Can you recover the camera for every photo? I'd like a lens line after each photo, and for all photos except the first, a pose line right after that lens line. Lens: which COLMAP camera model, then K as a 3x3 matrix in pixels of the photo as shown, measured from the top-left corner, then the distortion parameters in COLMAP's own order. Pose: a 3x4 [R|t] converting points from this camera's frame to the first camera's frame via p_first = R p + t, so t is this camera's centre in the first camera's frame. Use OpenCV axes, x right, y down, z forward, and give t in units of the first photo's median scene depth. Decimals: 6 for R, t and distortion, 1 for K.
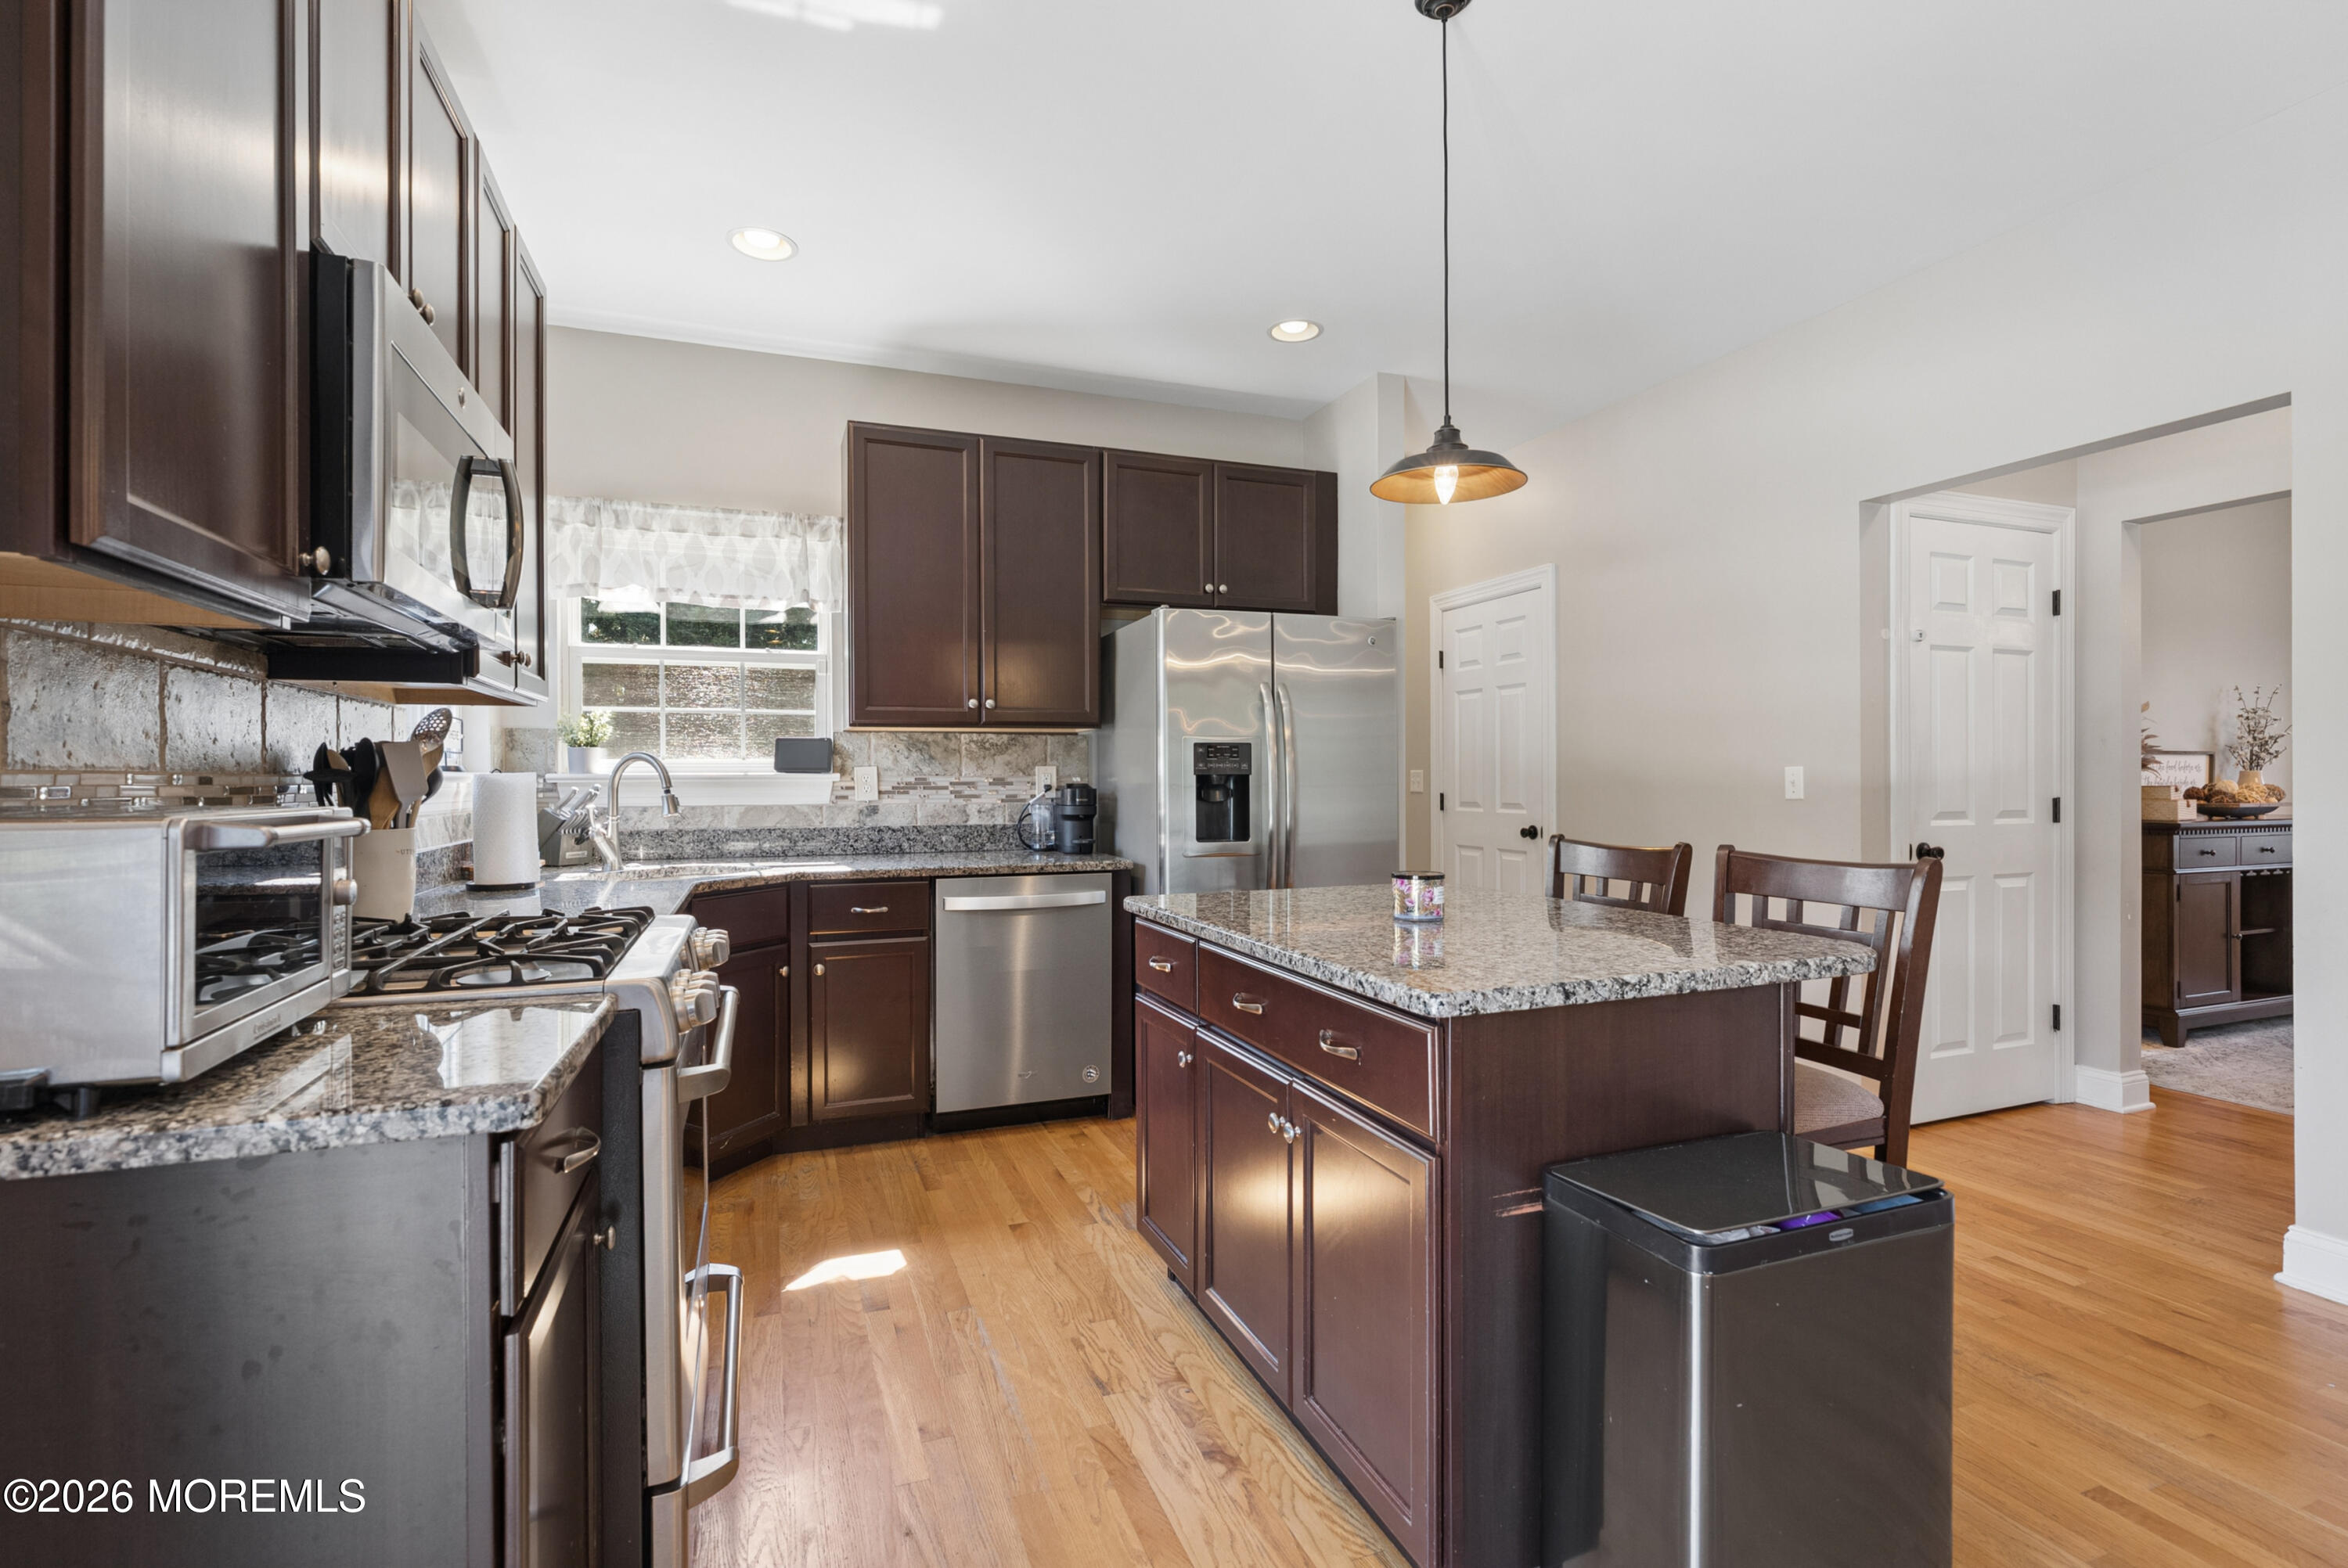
lens RADIAL K [[1050.4, 0, 1154.6], [0, 1050.4, 791.0], [0, 0, 1]] dist [-0.006561, 0.002355]
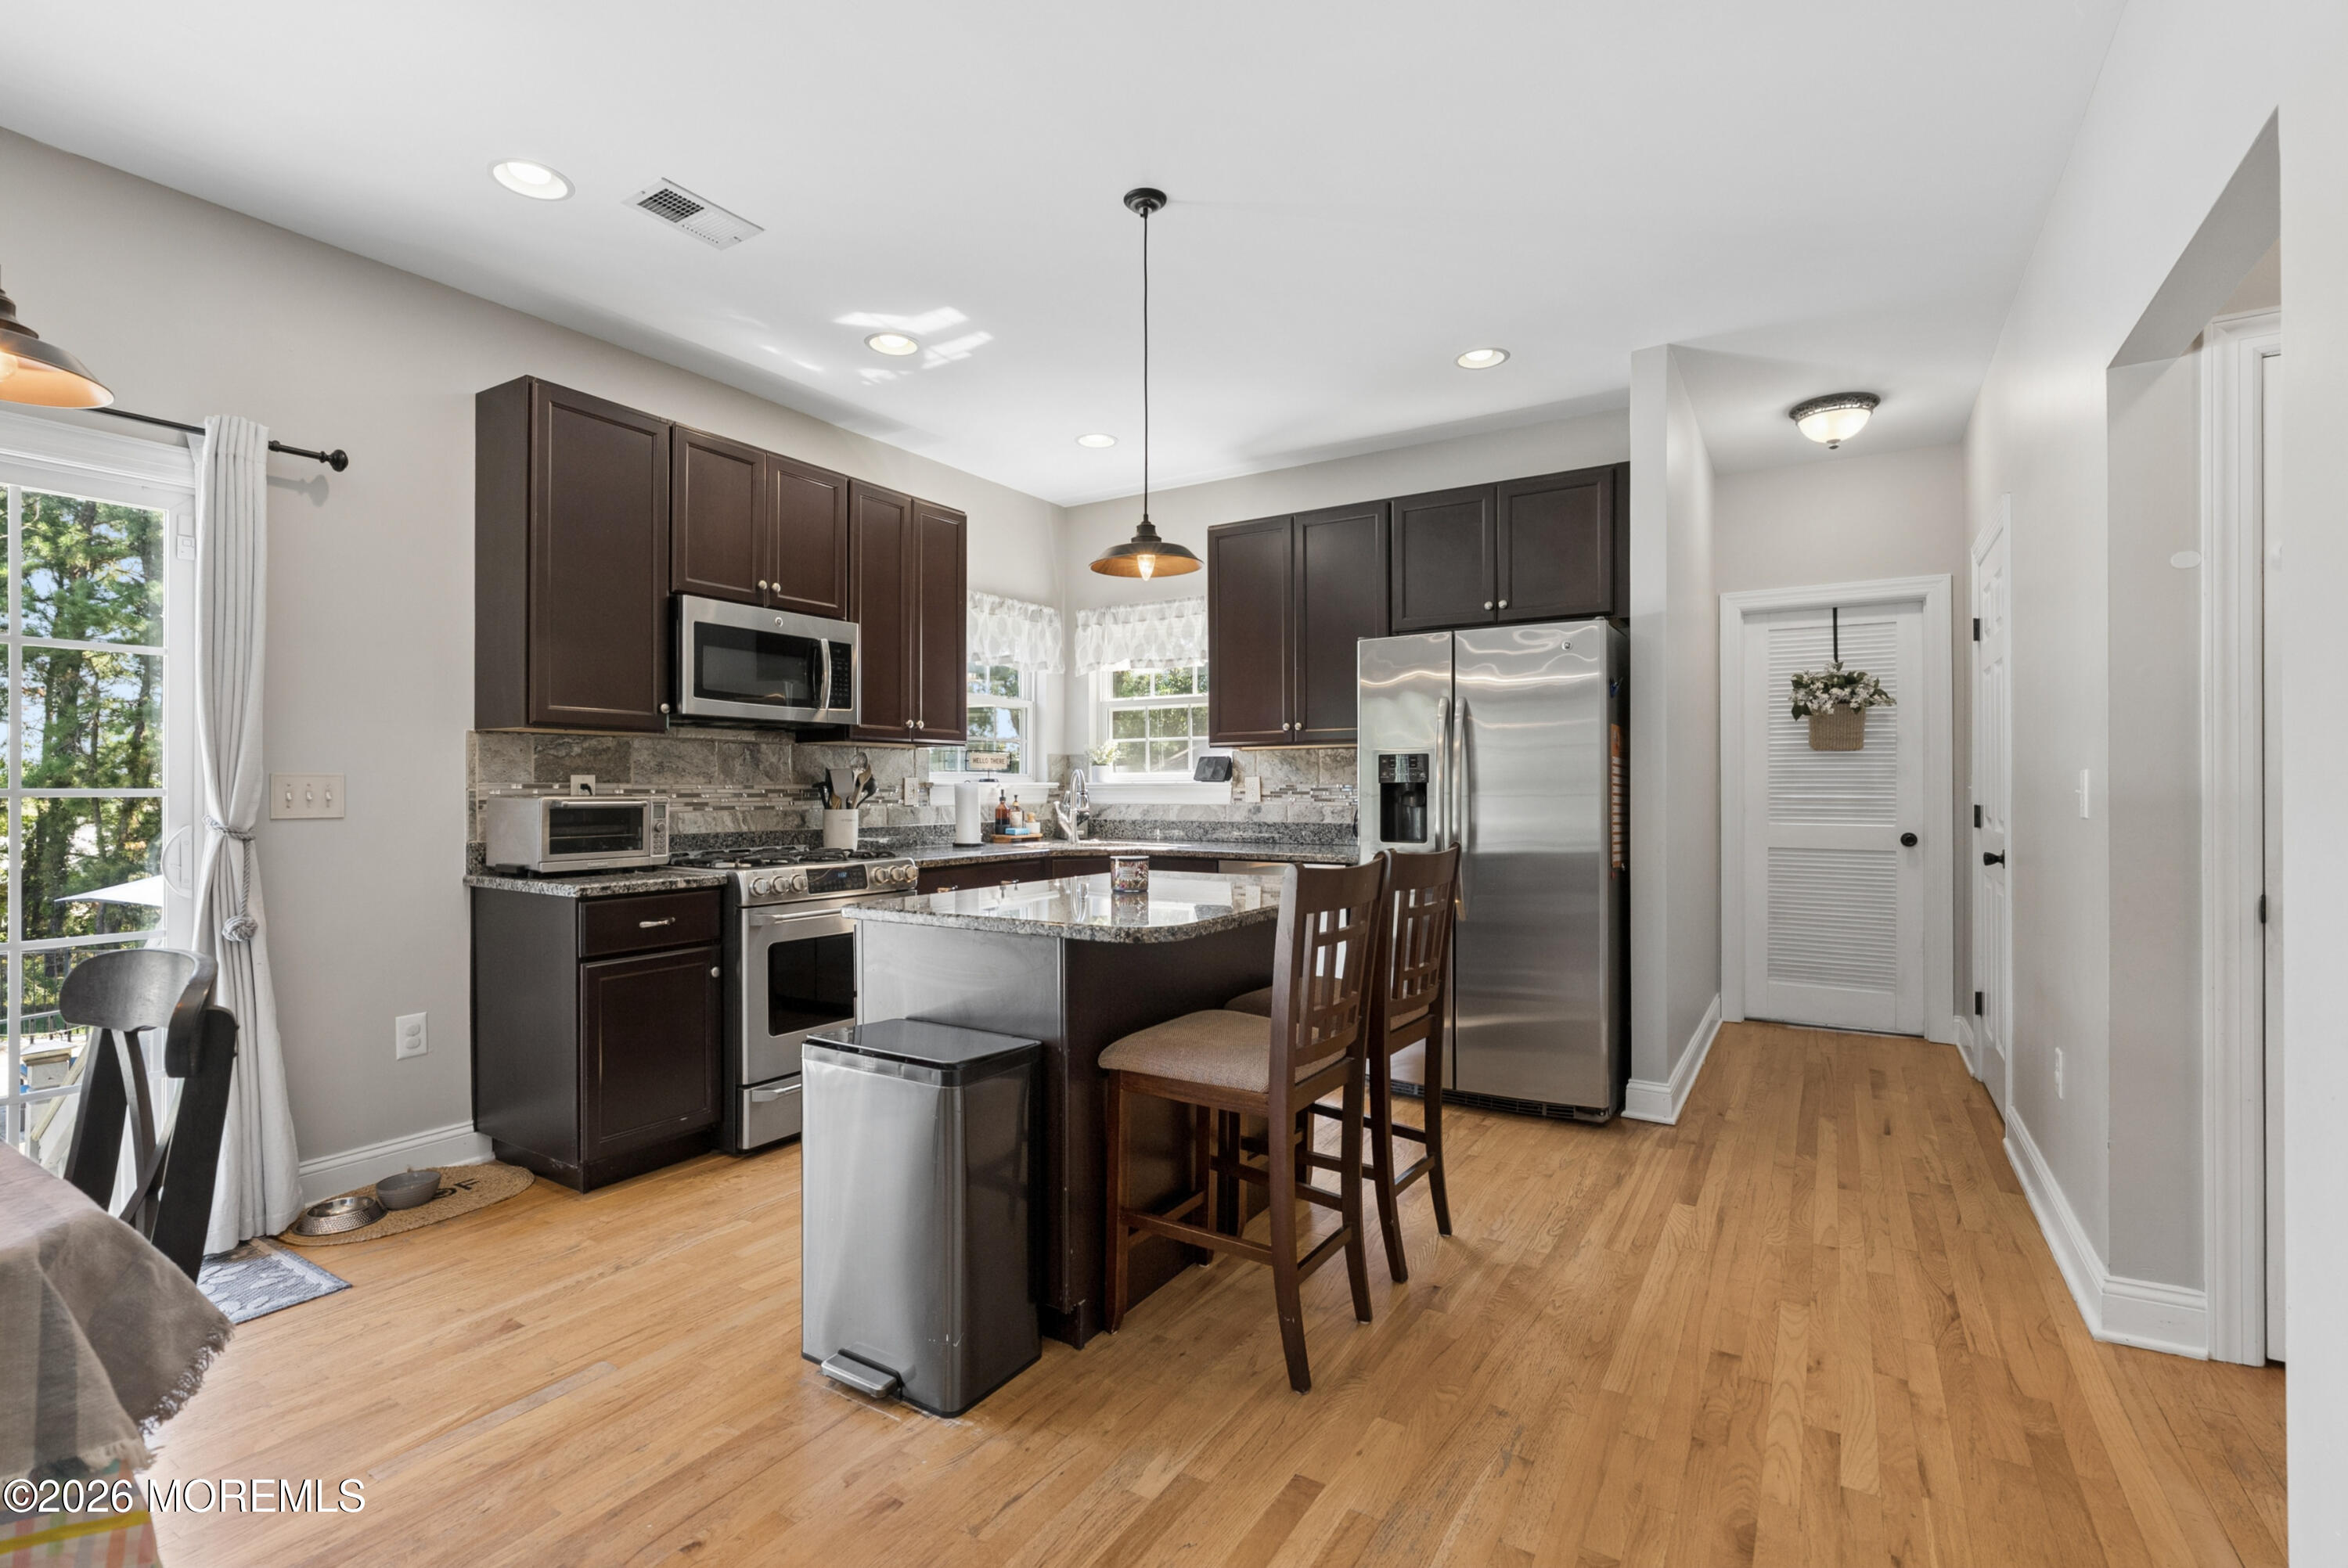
lens RADIAL K [[1050.4, 0, 1167.4], [0, 1050.4, 778.0], [0, 0, 1]] dist [-0.006561, 0.002355]
pose [[0.610801, -0.005700, -0.791763, 0.714814], [-0.007216, 0.999892, -0.012766, -0.003846], [0.791751, 0.013511, 0.610695, 0.106002]]
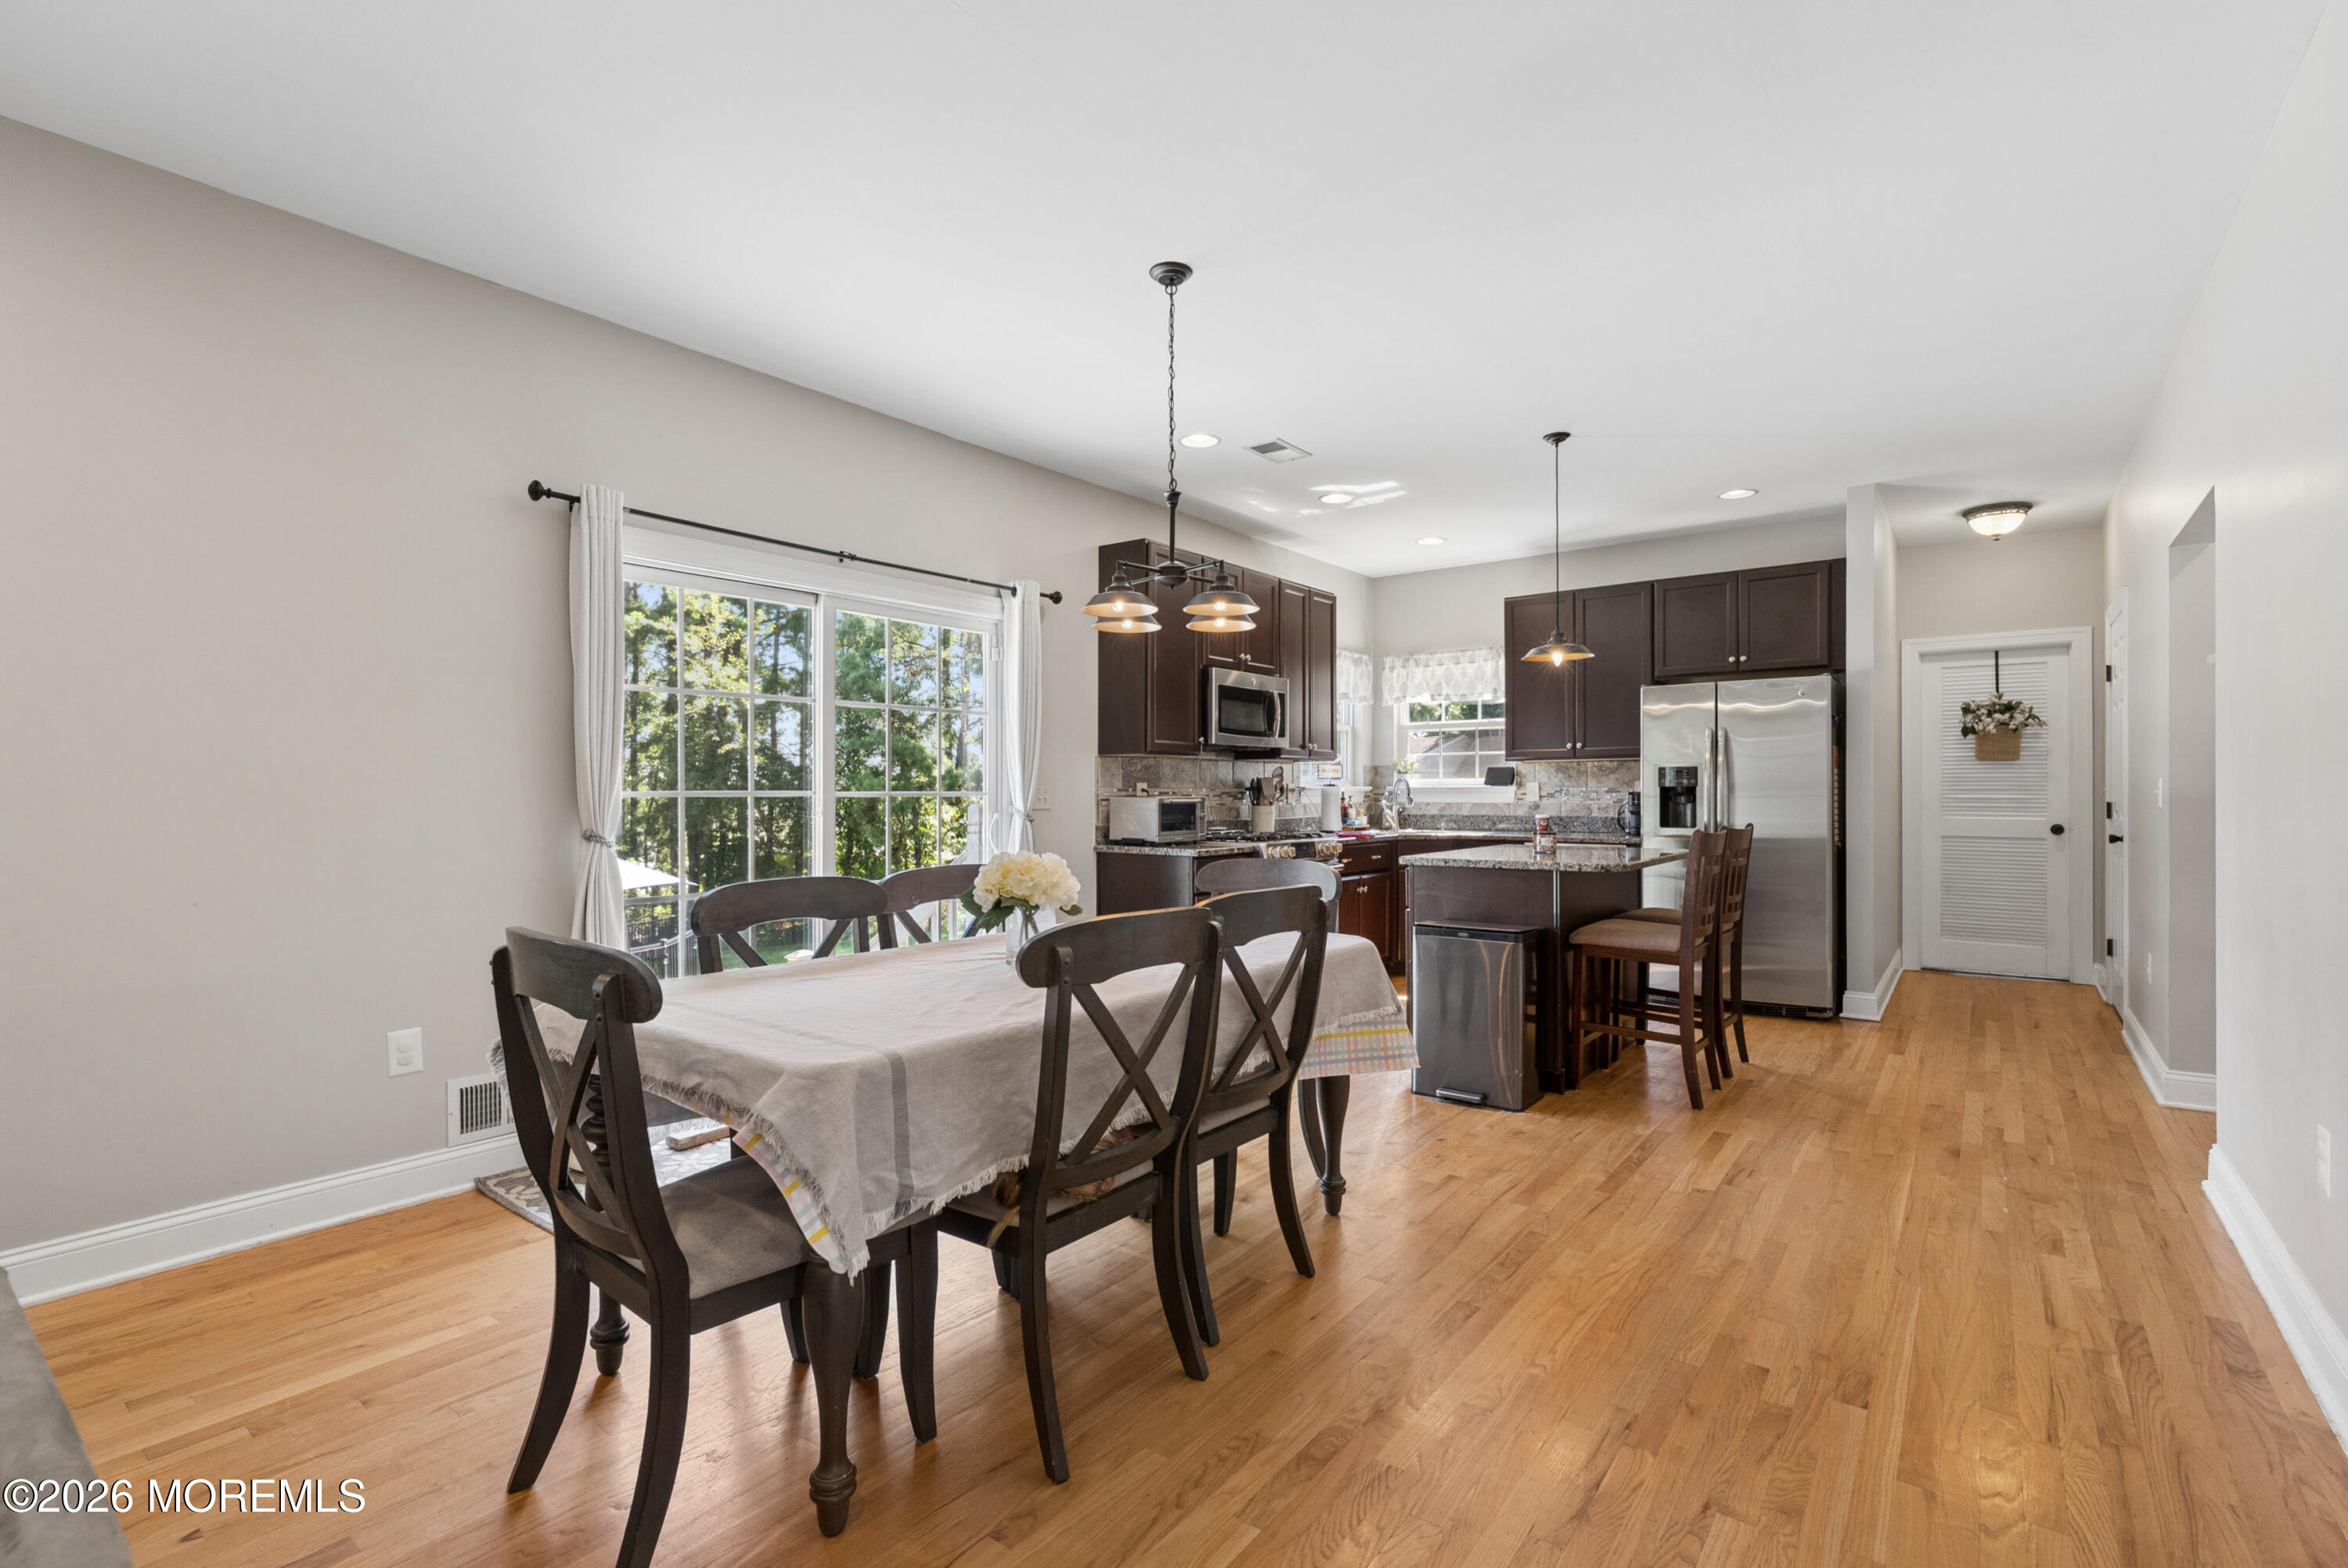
lens RADIAL K [[1050.4, 0, 1173.5], [0, 1050.4, 785.6], [0, 0, 1]] dist [-0.006561, 0.002355]
pose [[0.532988, -0.002849, -0.846118, 0.910064], [-0.006396, 0.999952, -0.007395, -0.000283], [0.846098, 0.009354, 0.532945, -0.459534]]
